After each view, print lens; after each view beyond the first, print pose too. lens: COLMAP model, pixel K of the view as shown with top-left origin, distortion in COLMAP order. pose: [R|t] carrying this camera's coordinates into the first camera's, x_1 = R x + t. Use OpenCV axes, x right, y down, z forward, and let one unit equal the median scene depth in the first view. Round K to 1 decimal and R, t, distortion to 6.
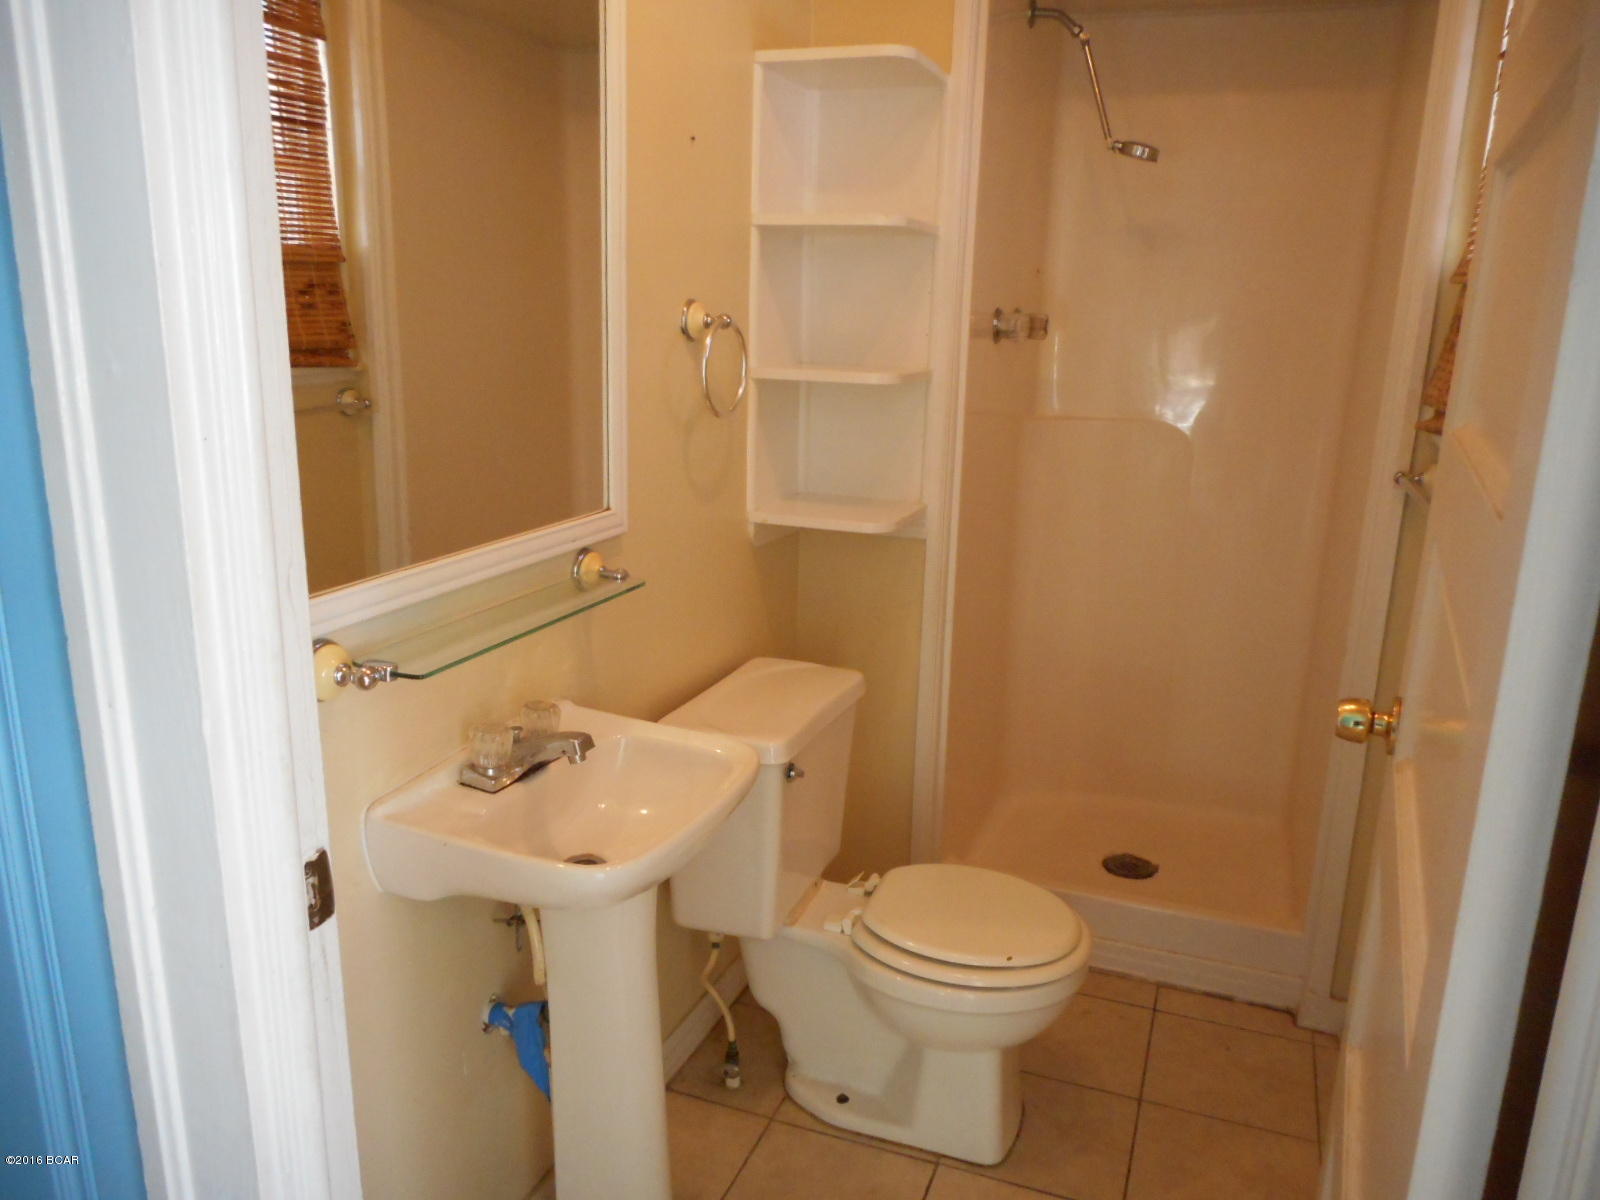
lens RADIAL K [[1174.7, 0, 800.0], [0, 1174.7, 600.0], [0, 0, 1]] dist [-0.016932, -0.007822]
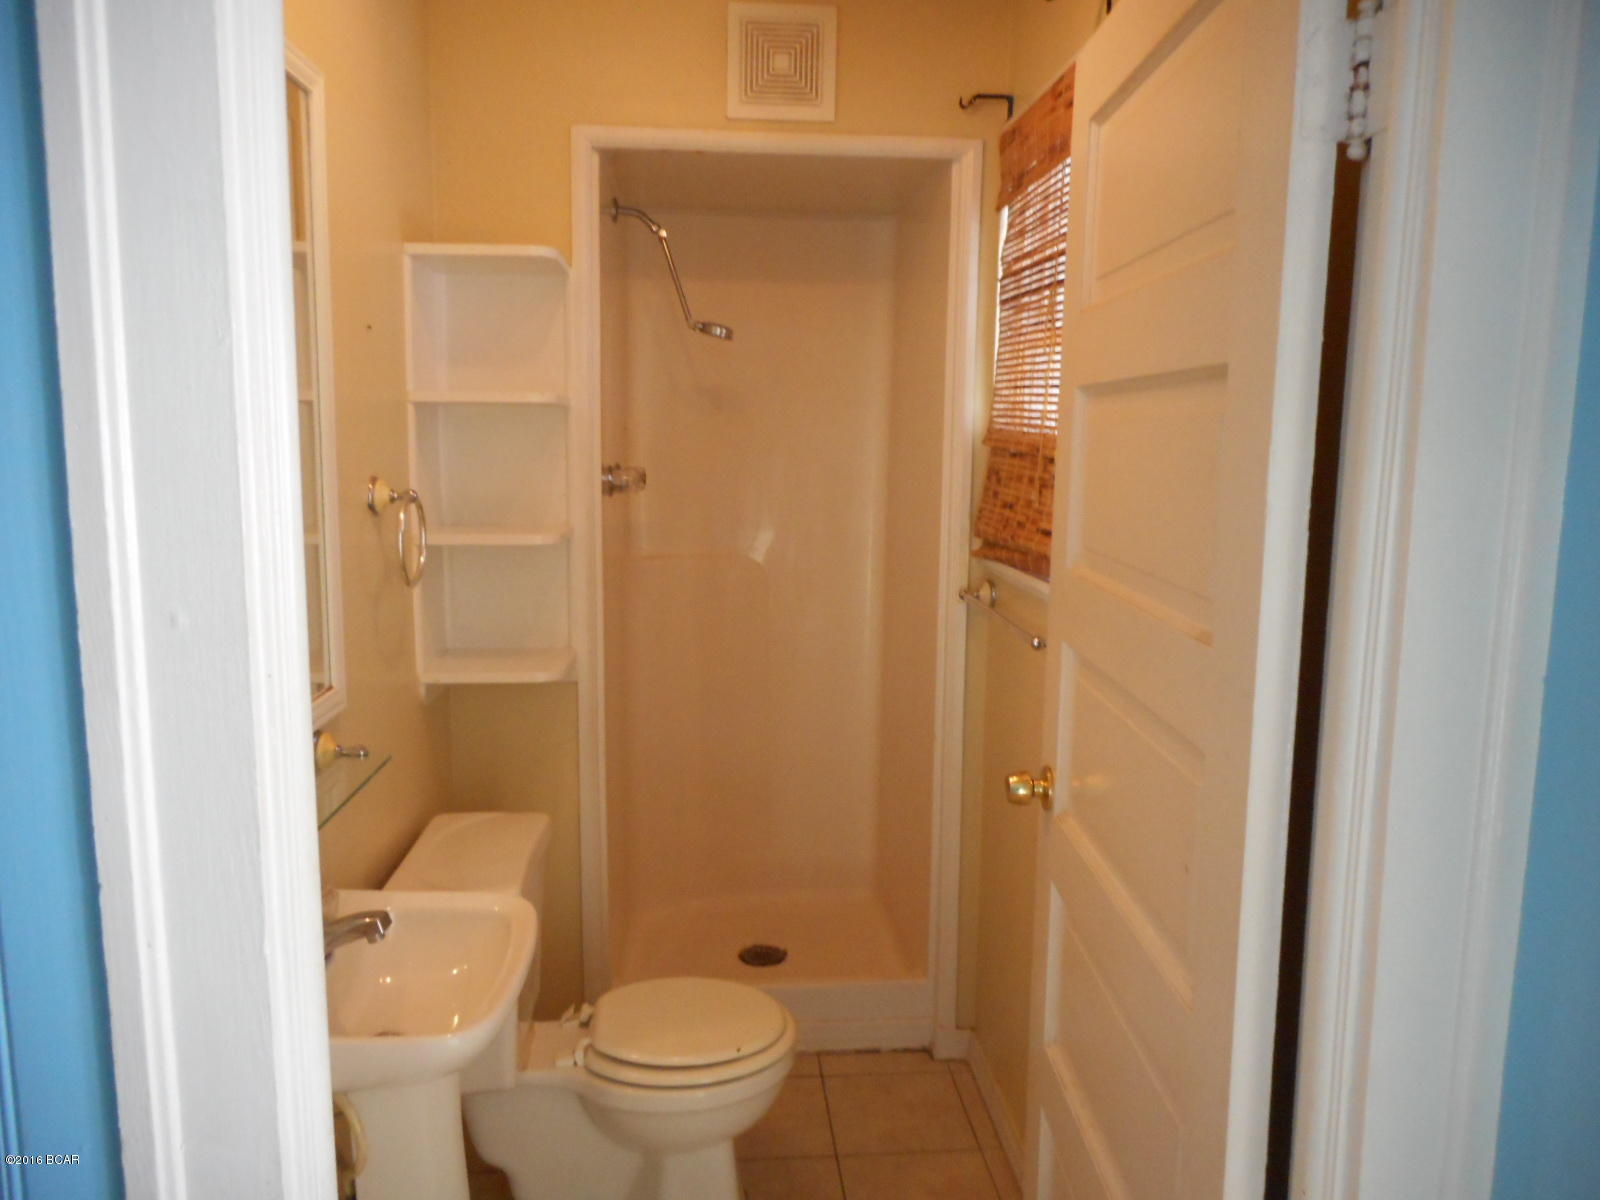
lens RADIAL K [[1174.7, 0, 800.0], [0, 1174.7, 600.0], [0, 0, 1]] dist [-0.016932, -0.007822]
pose [[0.901356, -0.075611, 0.426427, -0.180274], [0.118948, 0.989996, -0.075888, -0.022161], [-0.416423, 0.119125, 0.901333, -0.067936]]
